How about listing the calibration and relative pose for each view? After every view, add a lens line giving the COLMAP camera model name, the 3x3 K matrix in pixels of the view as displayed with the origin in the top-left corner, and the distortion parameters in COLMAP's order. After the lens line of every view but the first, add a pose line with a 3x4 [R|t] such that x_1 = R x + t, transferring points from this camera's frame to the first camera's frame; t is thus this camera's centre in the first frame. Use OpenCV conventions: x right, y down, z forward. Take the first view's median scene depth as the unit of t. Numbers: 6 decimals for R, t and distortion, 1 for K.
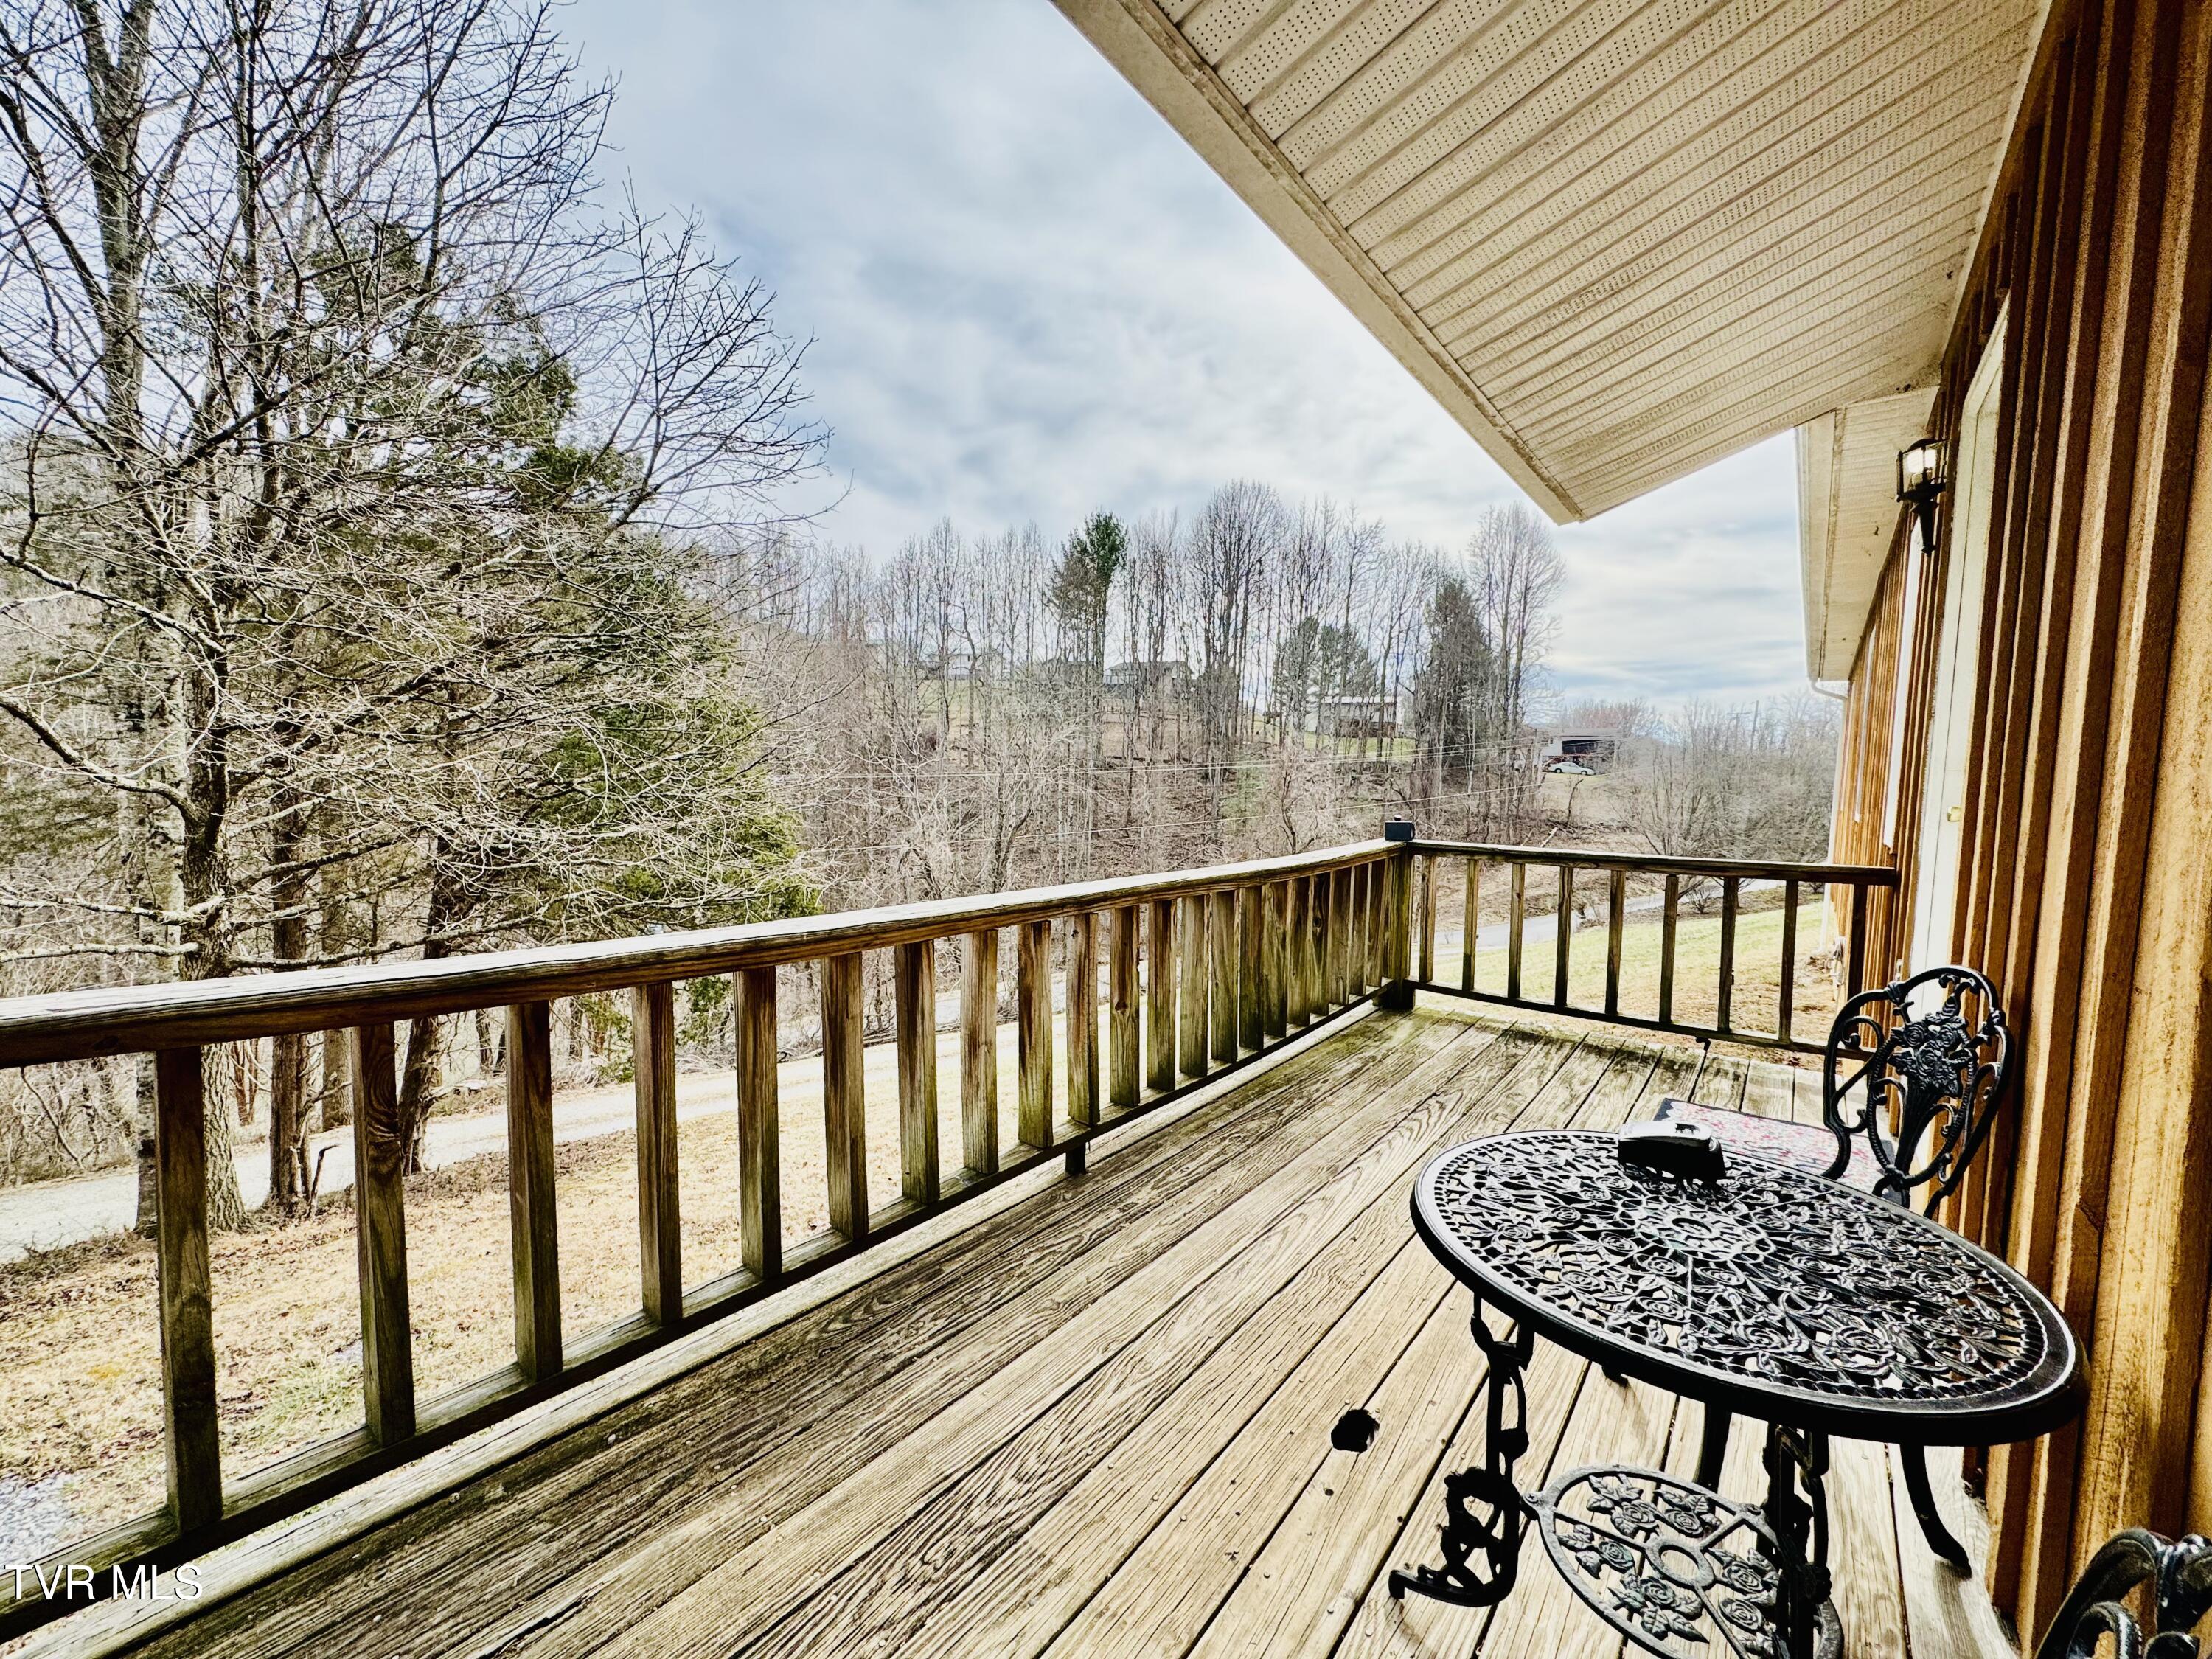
lens RADIAL K [[879.0, 0, 1105.8], [0, 879.0, 836.1], [0, 0, 1]] dist [0.000173, 0.000233]
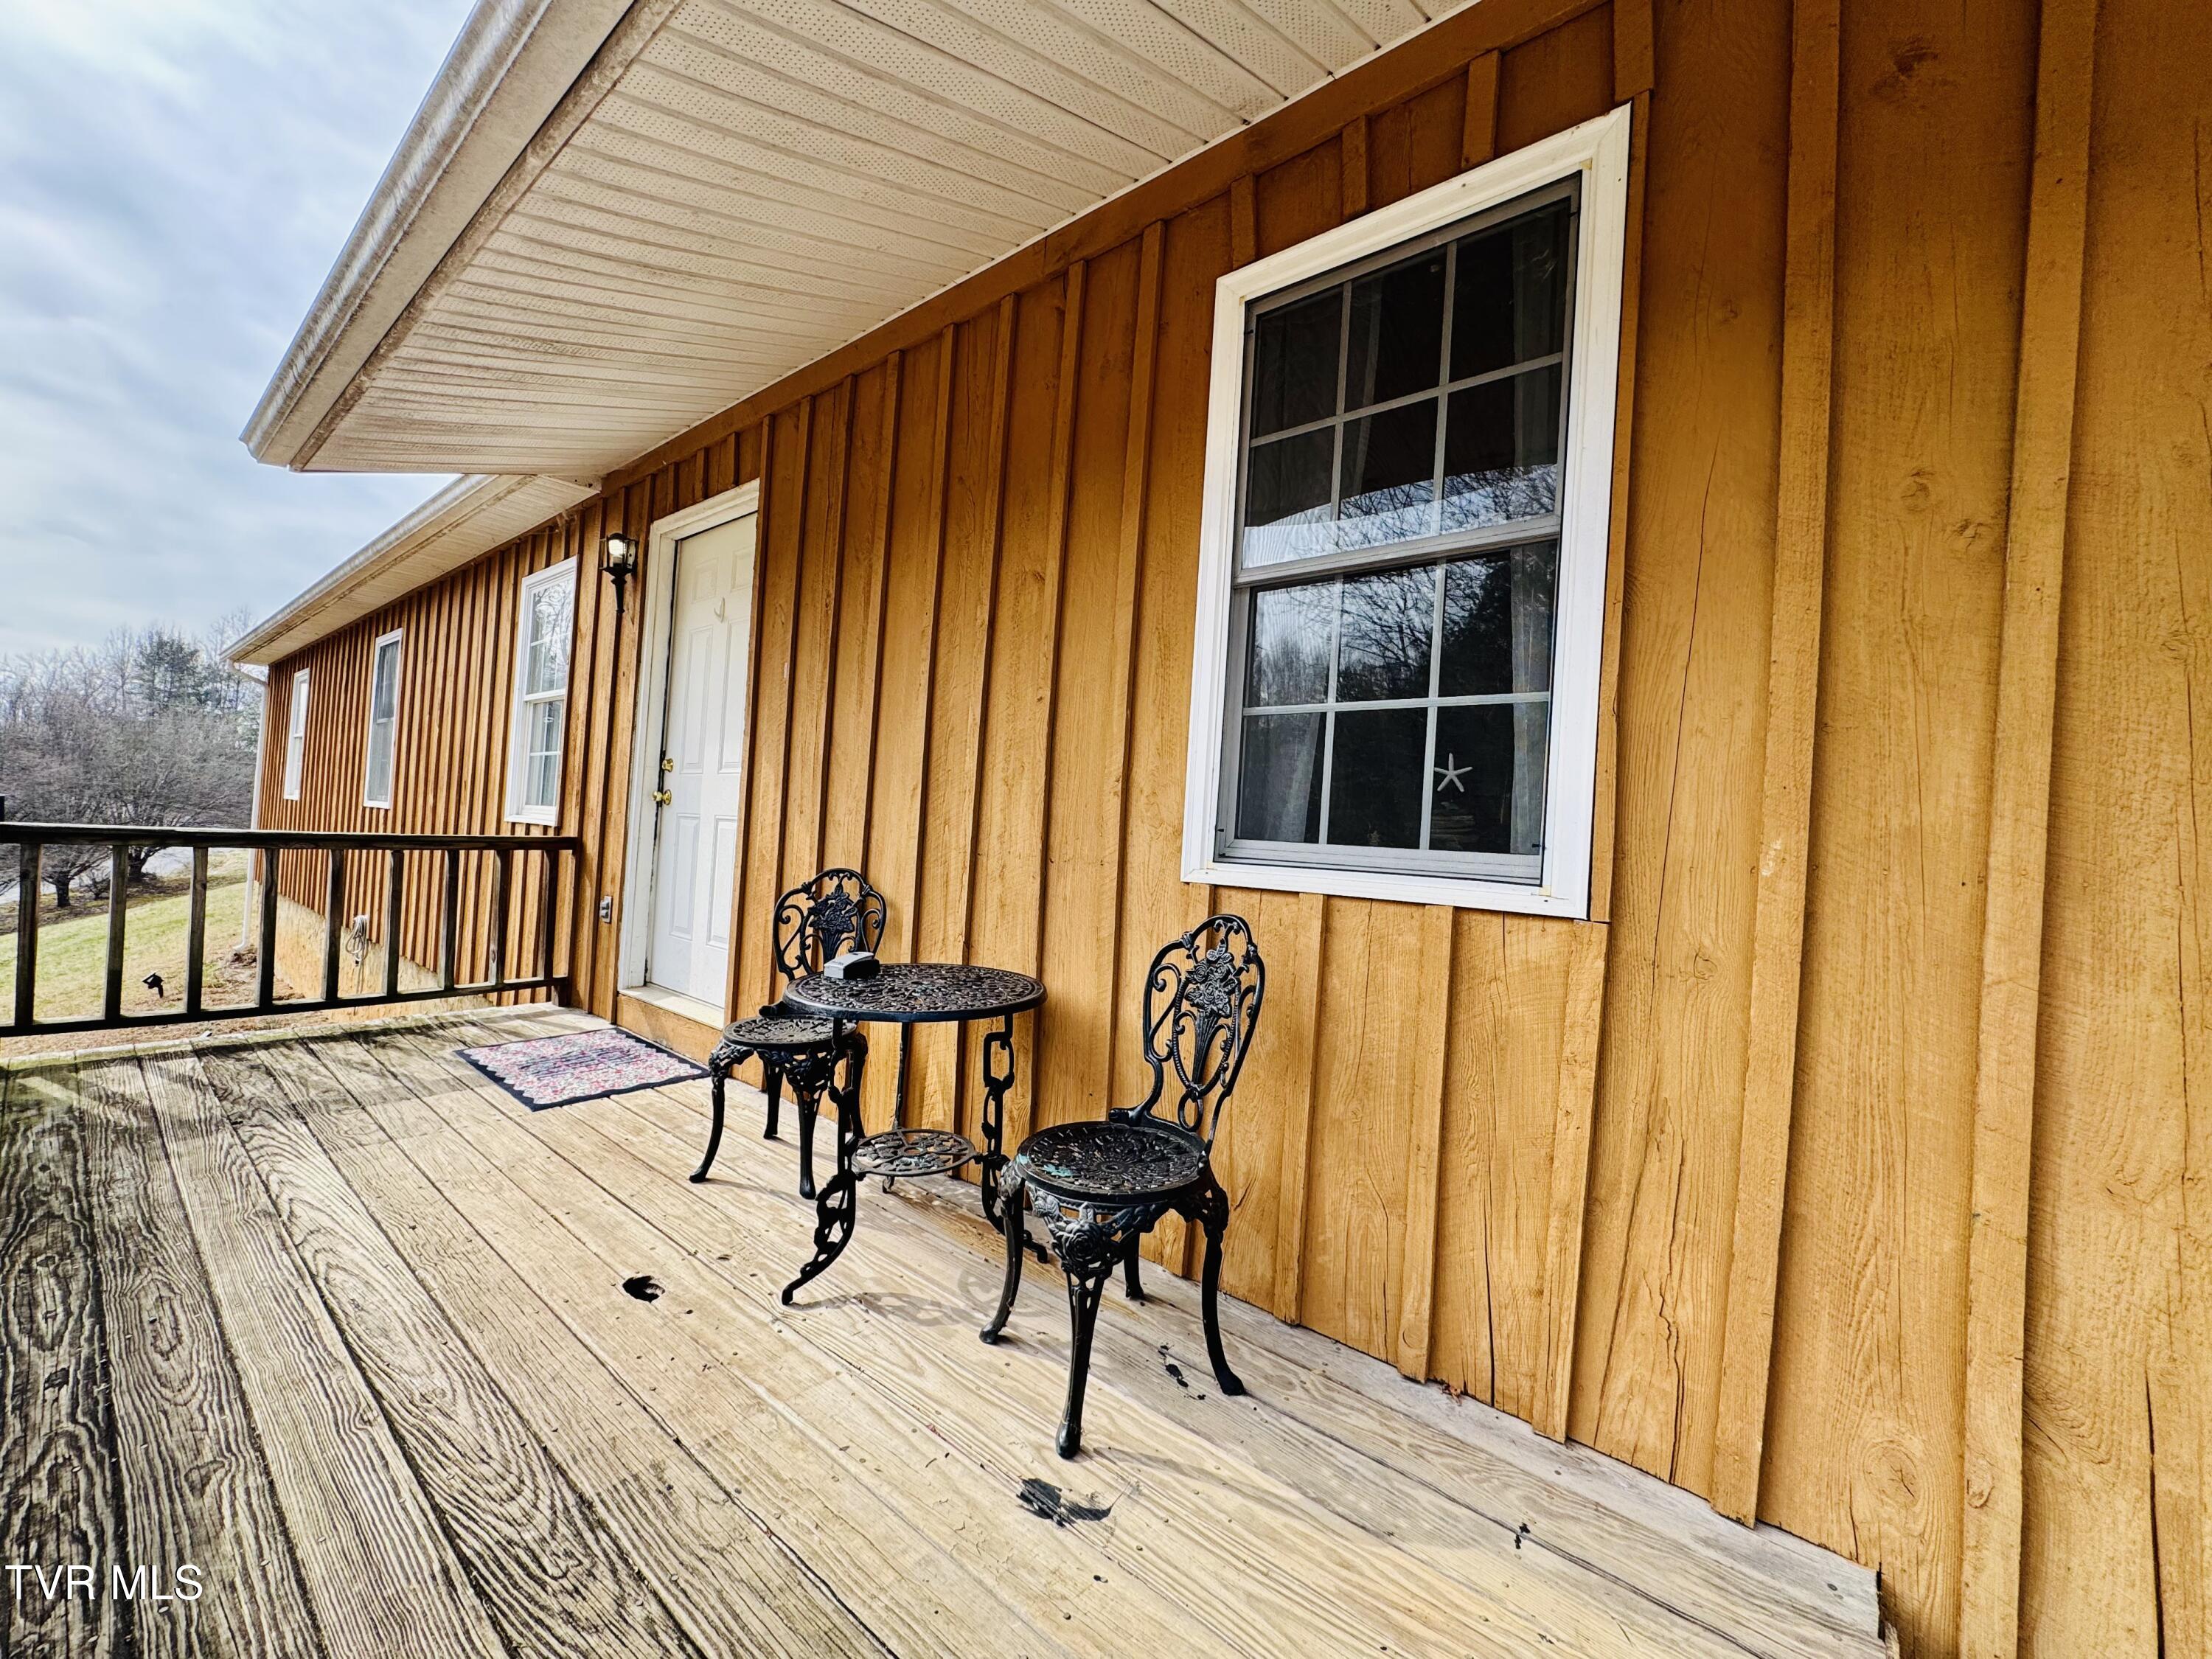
lens RADIAL K [[879.0, 0, 1105.4], [0, 879.0, 826.0], [0, 0, 1]] dist [0.000173, 0.000233]
pose [[0.013362, -0.010295, 0.999858, -1.036524], [0.013352, 0.999860, 0.010117, 0.039719], [-0.999822, 0.013215, 0.013497, 0.385162]]
